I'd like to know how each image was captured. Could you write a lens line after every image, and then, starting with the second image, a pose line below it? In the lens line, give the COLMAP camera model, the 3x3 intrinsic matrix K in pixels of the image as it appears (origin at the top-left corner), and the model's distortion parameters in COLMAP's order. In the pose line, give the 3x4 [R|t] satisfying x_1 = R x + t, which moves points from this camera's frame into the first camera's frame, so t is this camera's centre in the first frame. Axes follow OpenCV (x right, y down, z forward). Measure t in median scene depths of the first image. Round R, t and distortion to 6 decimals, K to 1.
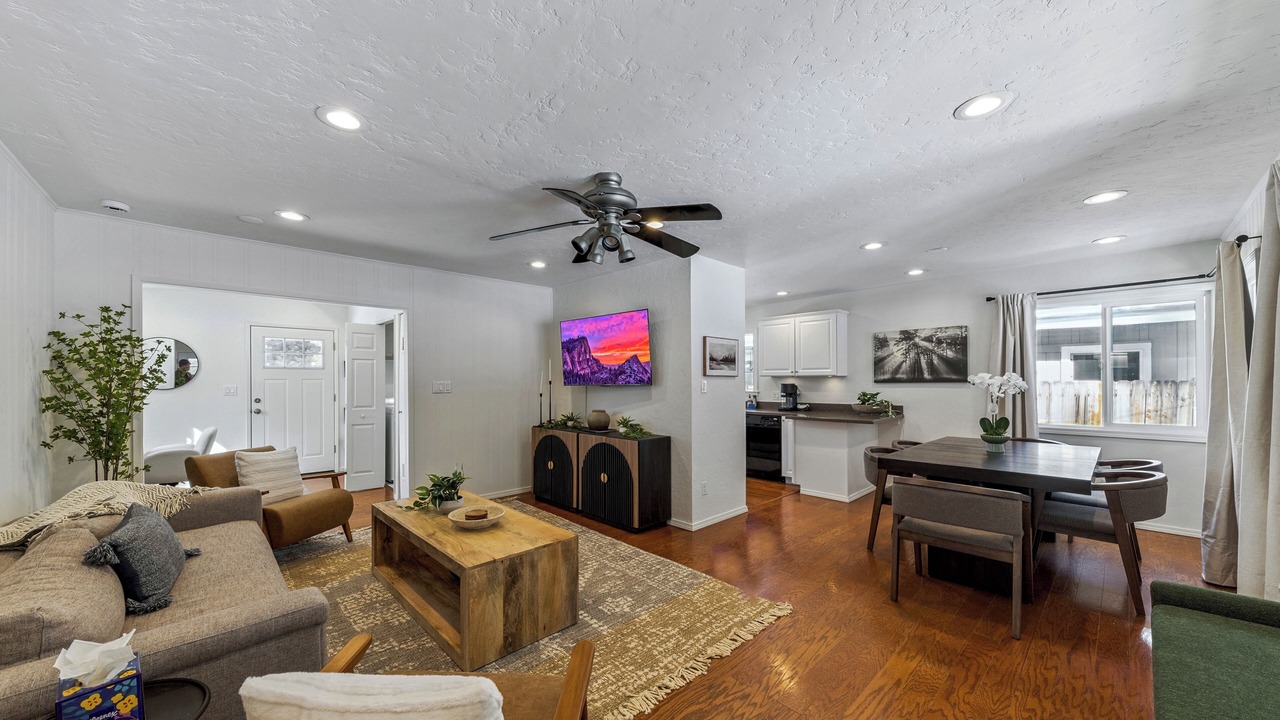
lens RADIAL K [[449.3, 0, 629.7], [0, 449.3, 381.1], [0, 0, 1]] dist [0.007492, -0.001889]
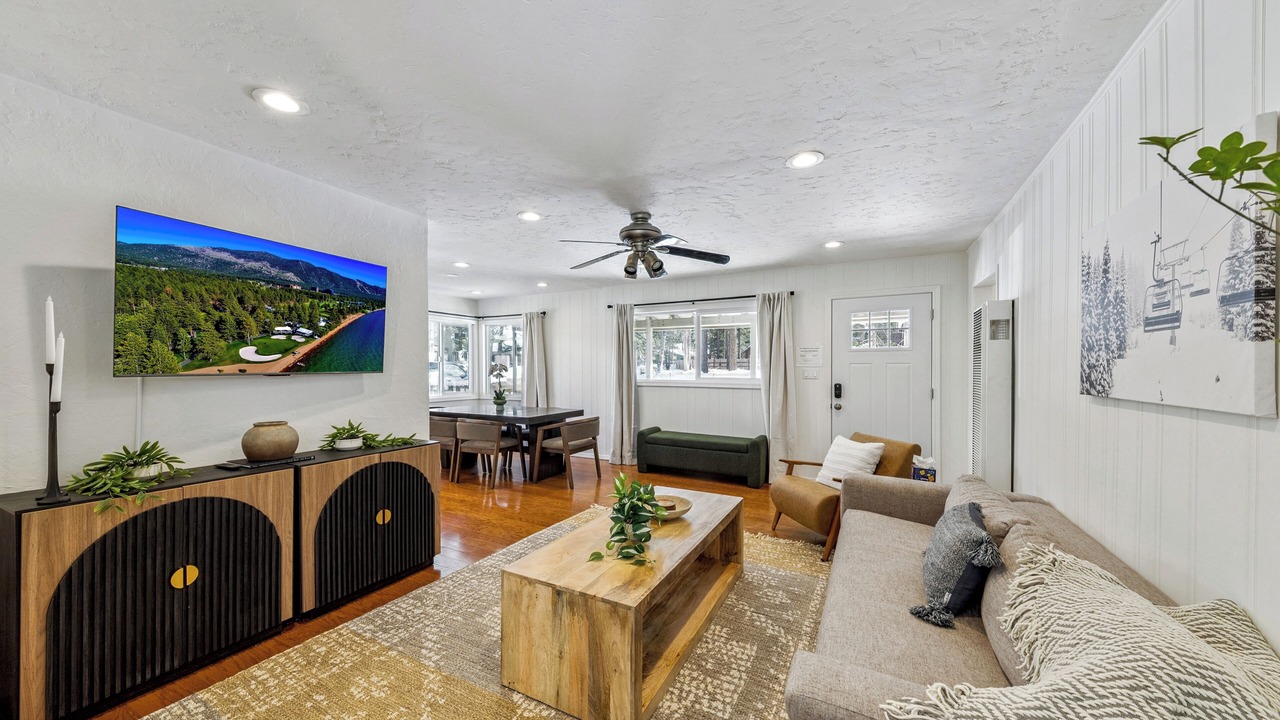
lens RADIAL K [[449.3, 0, 637.1], [0, 449.3, 369.2], [0, 0, 1]] dist [0.007492, -0.001889]
pose [[-0.319554, 0.001283, 0.947567, -0.931279], [-0.003740, 0.999990, -0.002615, 0.004205], [-0.947561, -0.004379, -0.319546, 1.024532]]
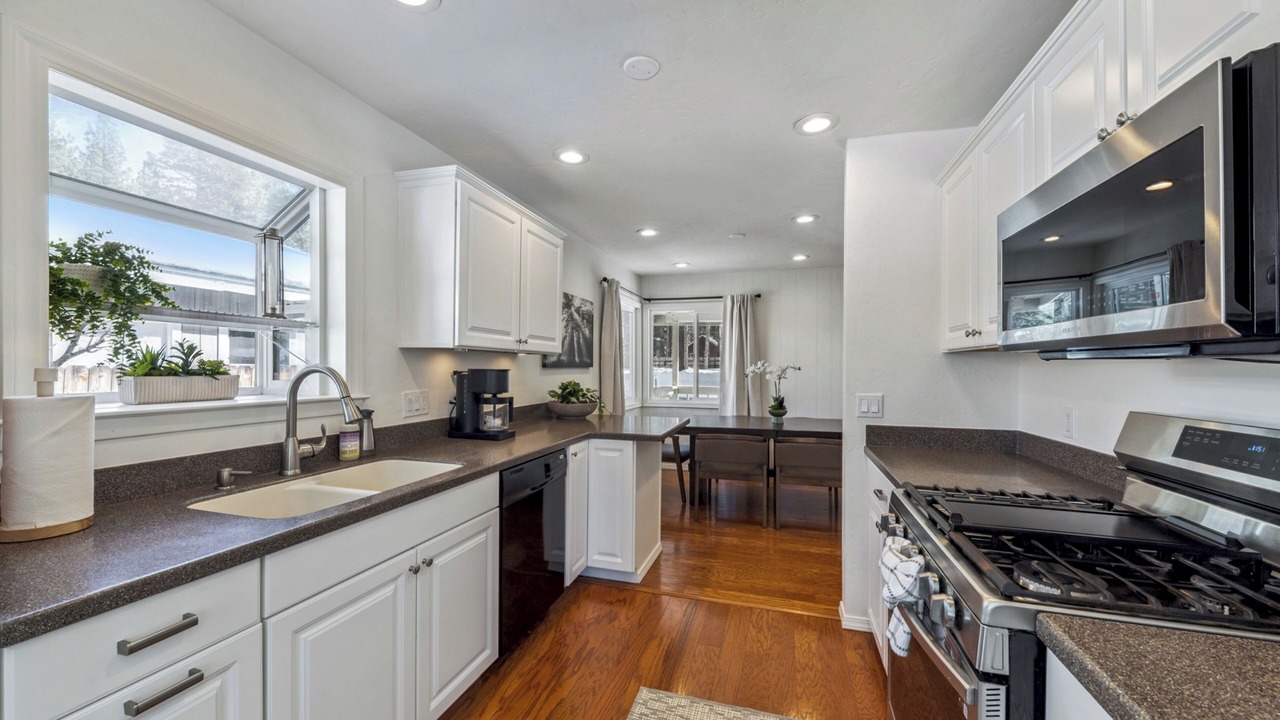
lens RADIAL K [[449.3, 0, 647.6], [0, 449.3, 363.6], [0, 0, 1]] dist [0.007492, -0.001889]
pose [[-0.505439, 0.006505, 0.862838, -0.089264], [-0.007294, 0.999904, -0.011812, 0.008164], [-0.862831, -0.012264, -0.505343, 1.885252]]
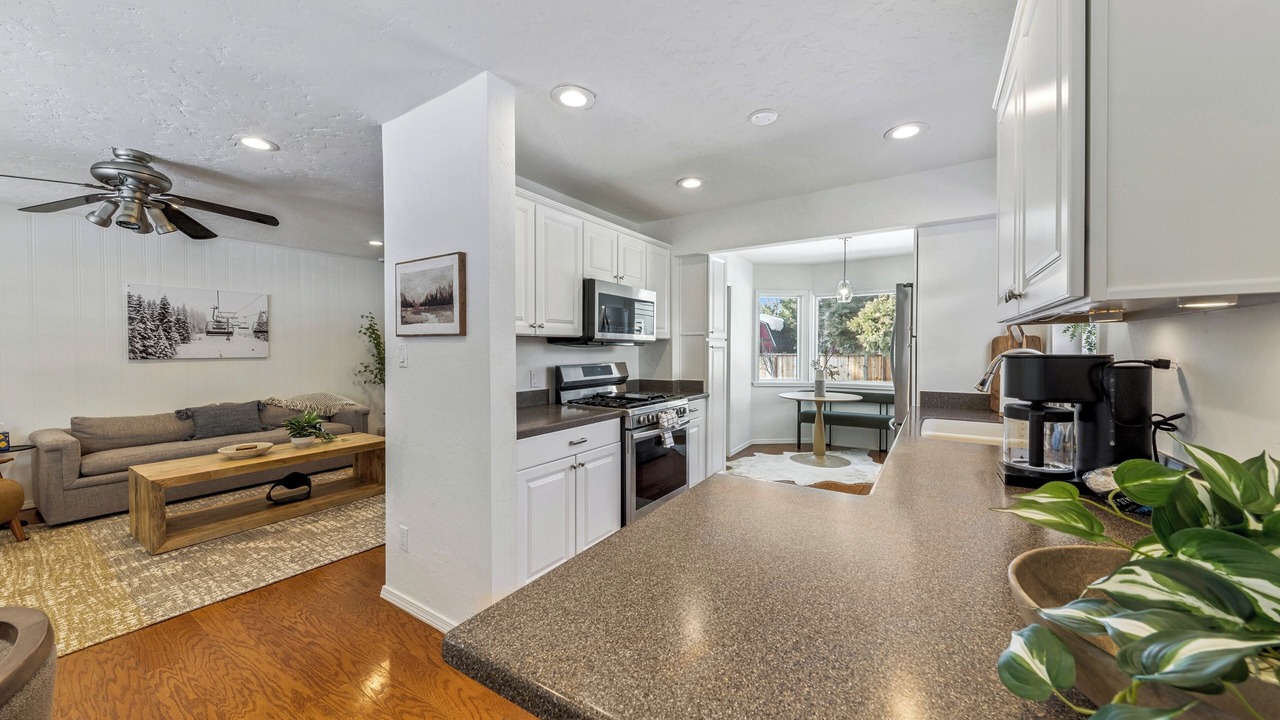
lens RADIAL K [[449.3, 0, 637.2], [0, 449.3, 353.7], [0, 0, 1]] dist [0.007492, -0.001889]
pose [[0.233382, 0.015030, -0.972269, 0.902338], [0.003035, 0.999864, 0.016185, 0.002060], [0.972380, -0.006728, 0.233305, 1.351230]]
